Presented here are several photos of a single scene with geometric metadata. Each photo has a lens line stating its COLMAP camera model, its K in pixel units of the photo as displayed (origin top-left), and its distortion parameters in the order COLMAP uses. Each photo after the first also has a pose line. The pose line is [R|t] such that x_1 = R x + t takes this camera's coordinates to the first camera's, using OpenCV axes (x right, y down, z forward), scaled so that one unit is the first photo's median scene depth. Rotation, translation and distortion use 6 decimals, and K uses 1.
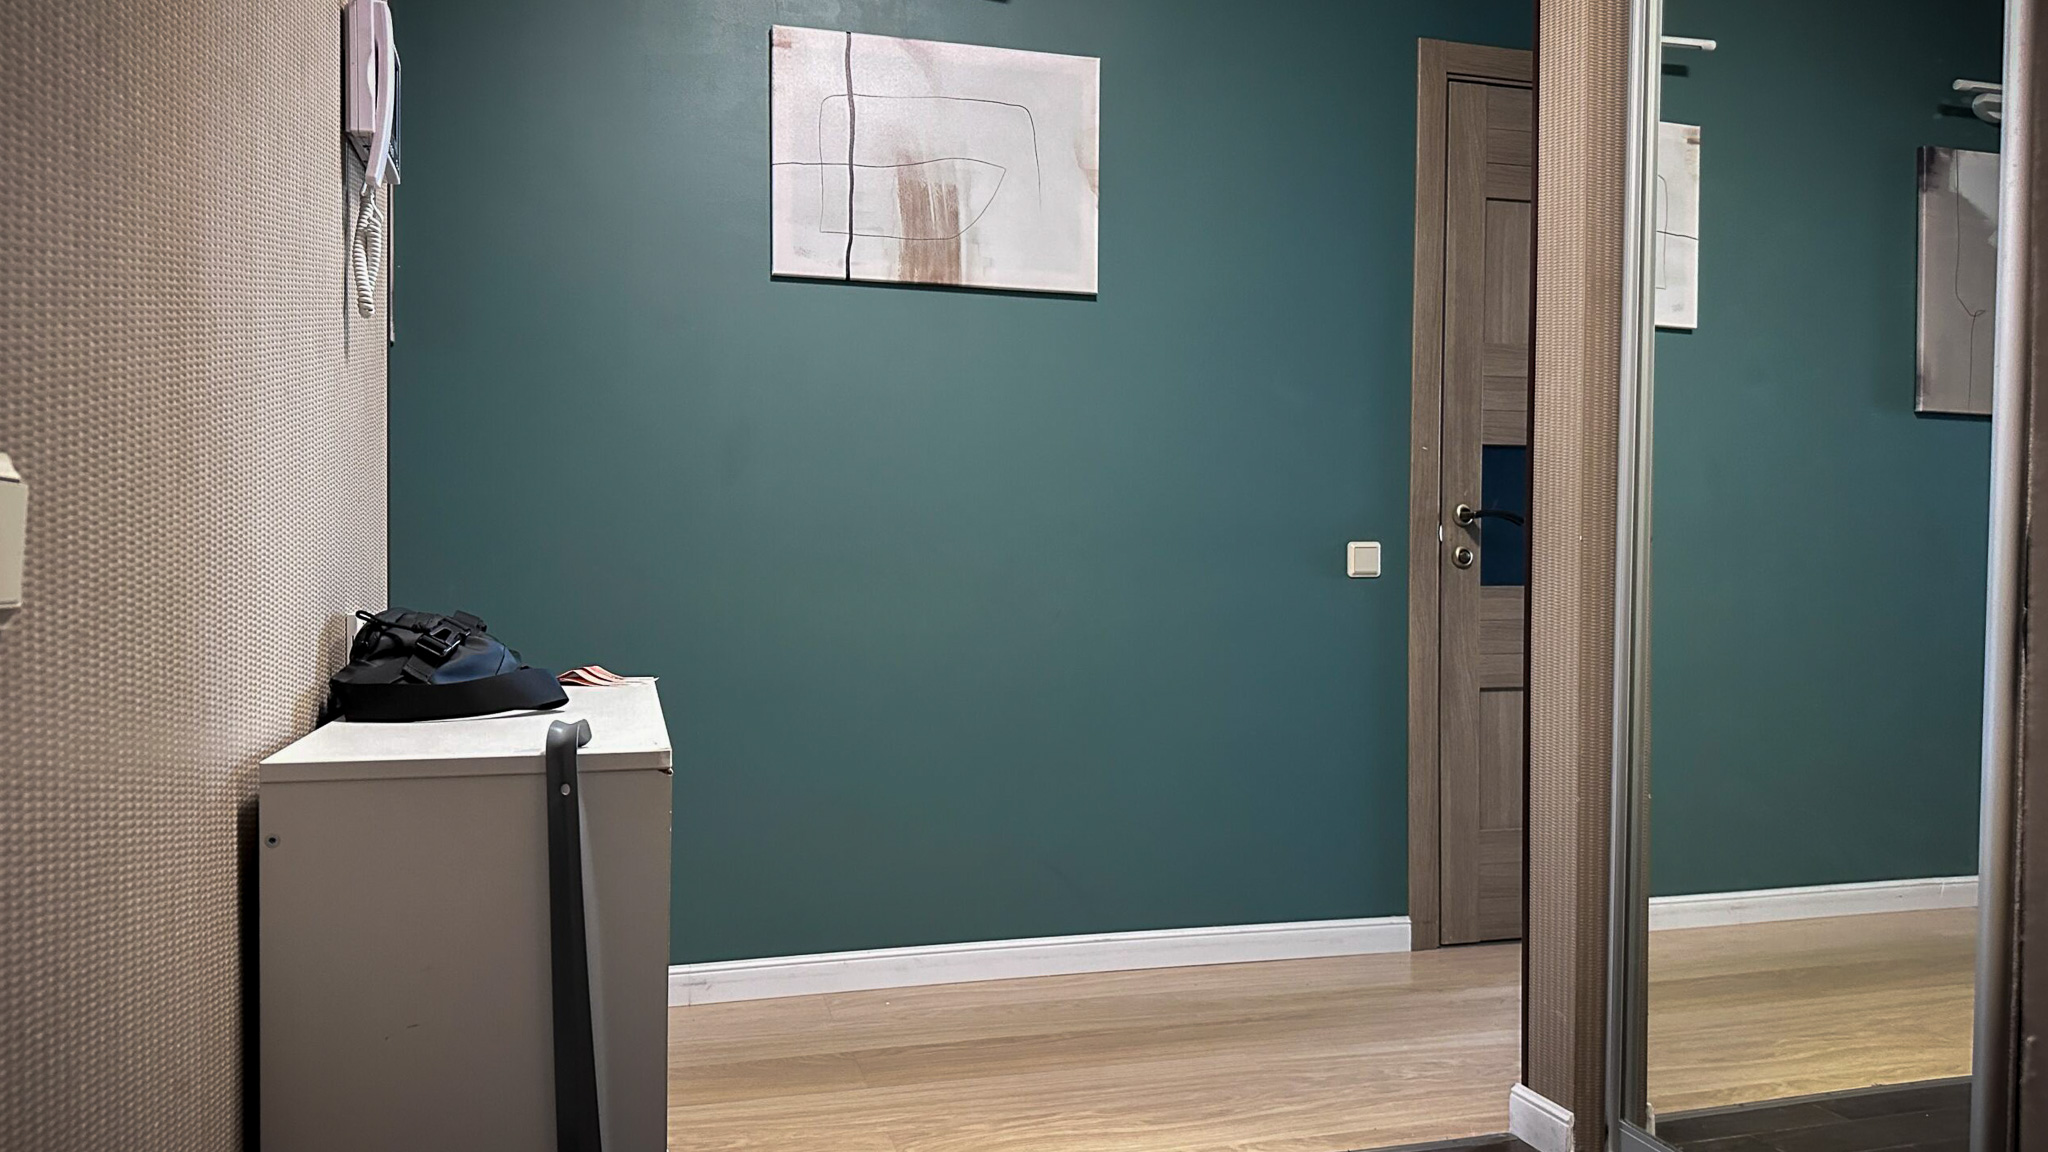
lens RADIAL K [[1437.8, 0, 1035.8], [0, 1437.8, 576.9], [0, 0, 1]] dist [0.048236, -0.061994]
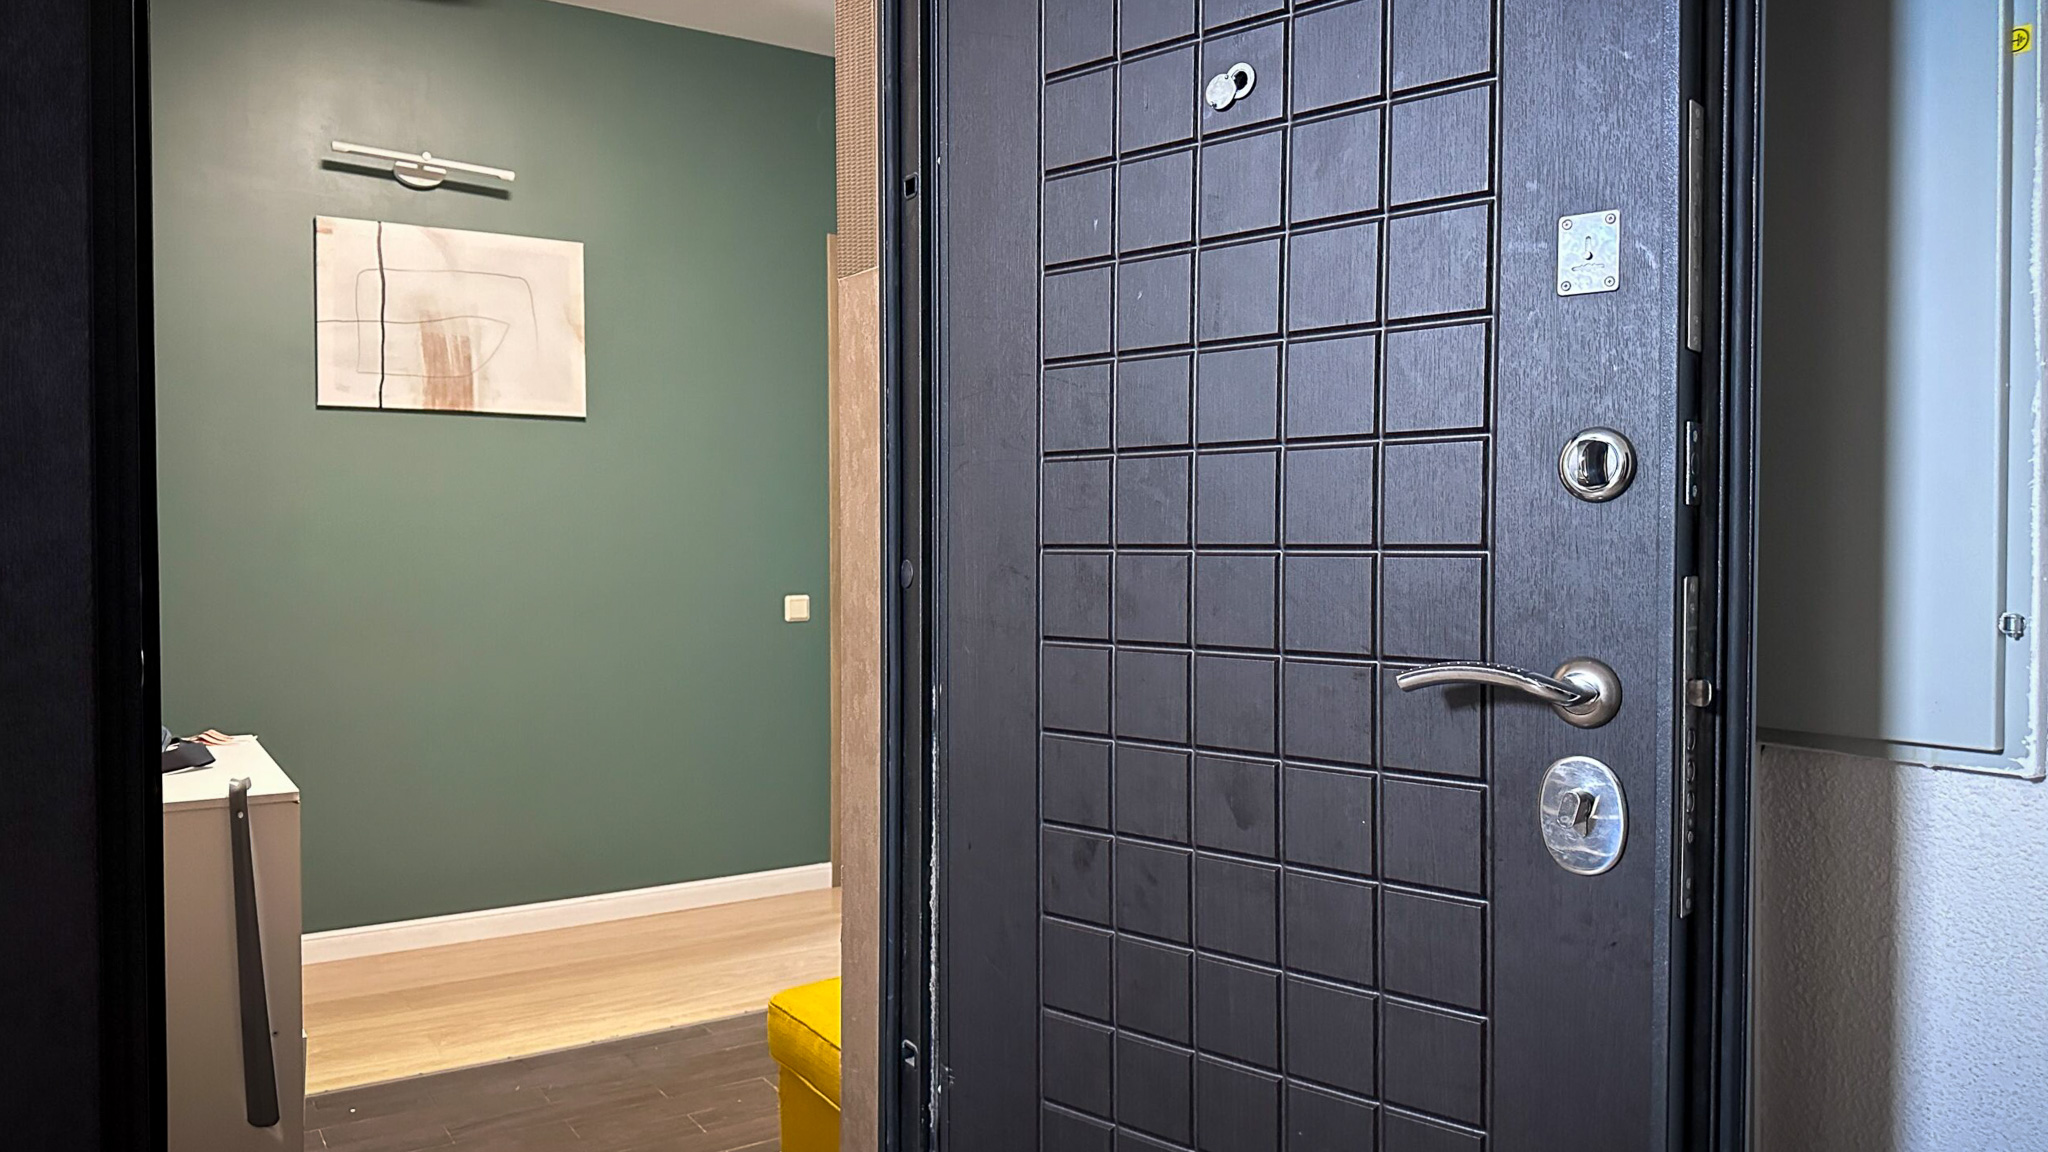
lens RADIAL K [[1437.8, 0, 1036.1], [0, 1437.8, 589.8], [0, 0, 1]] dist [0.048236, -0.061994]
pose [[0.952899, -0.012024, 0.303050, 0.035031], [0.003883, 0.999616, 0.027453, -0.075336], [-0.303264, -0.024983, 0.952579, -0.428233]]
